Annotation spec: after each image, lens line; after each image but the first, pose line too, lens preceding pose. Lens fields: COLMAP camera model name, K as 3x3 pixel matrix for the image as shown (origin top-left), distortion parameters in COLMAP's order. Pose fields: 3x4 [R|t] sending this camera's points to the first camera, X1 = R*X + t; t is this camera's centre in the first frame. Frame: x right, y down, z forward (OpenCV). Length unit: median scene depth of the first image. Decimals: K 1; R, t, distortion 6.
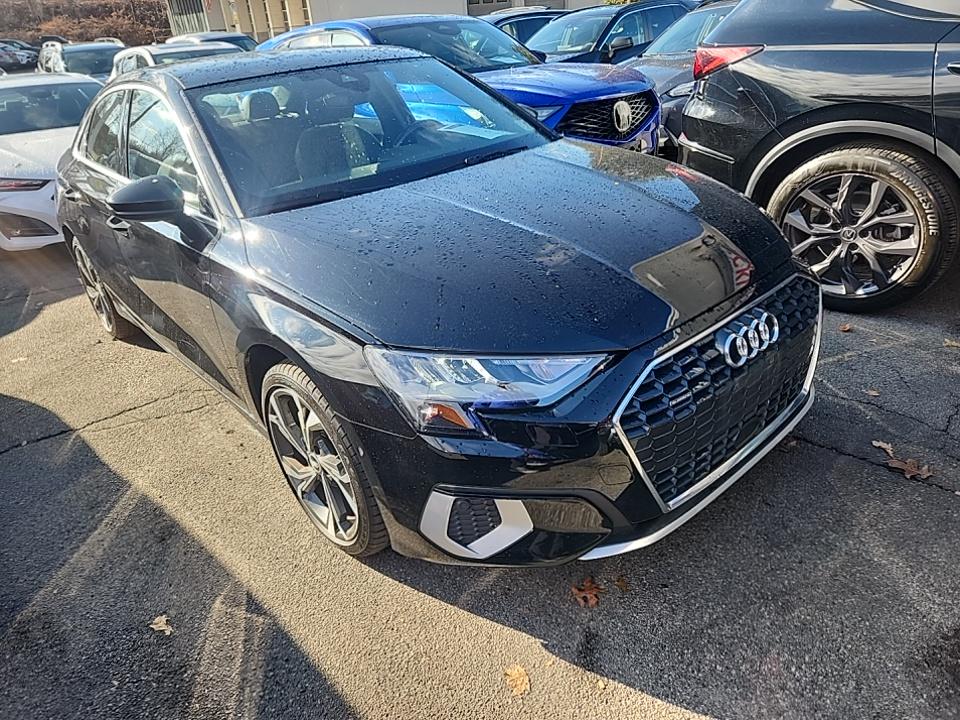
lens RADIAL K [[658.2, 0, 483.6], [0, 658.2, 360.6], [0, 0, 1]] dist [0.053311, -0.034703]
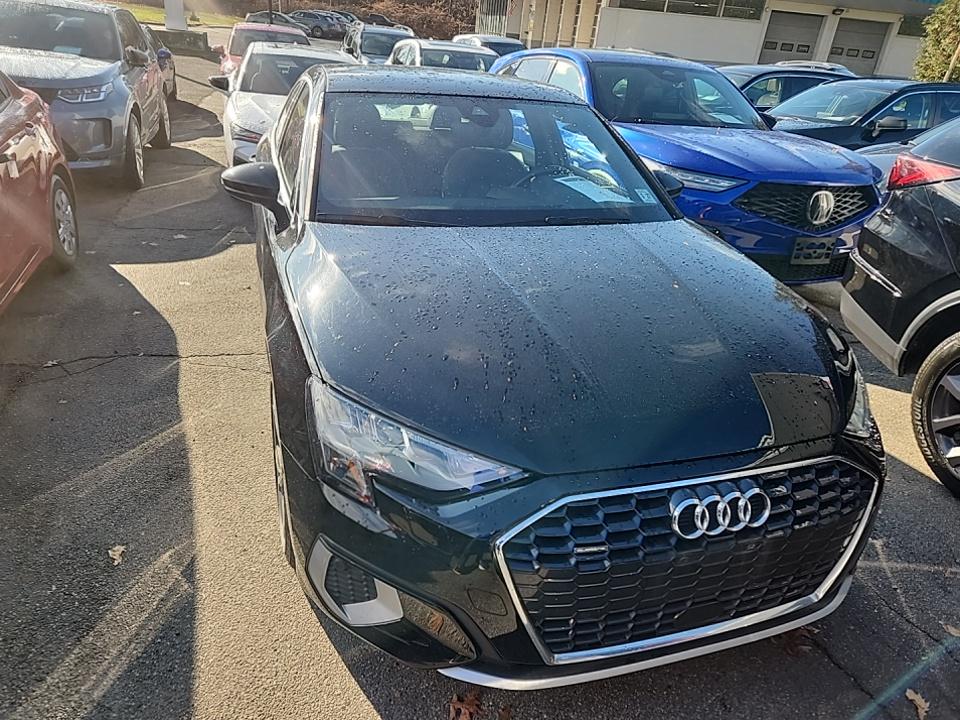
lens RADIAL K [[658.2, 0, 479.9], [0, 658.2, 359.2], [0, 0, 1]] dist [0.053311, -0.034703]
pose [[0.904211, 0.310319, -0.293435, 0.277259], [-0.317436, 0.947967, 0.024343, -0.123528], [0.285721, 0.071136, 0.955669, 0.089552]]
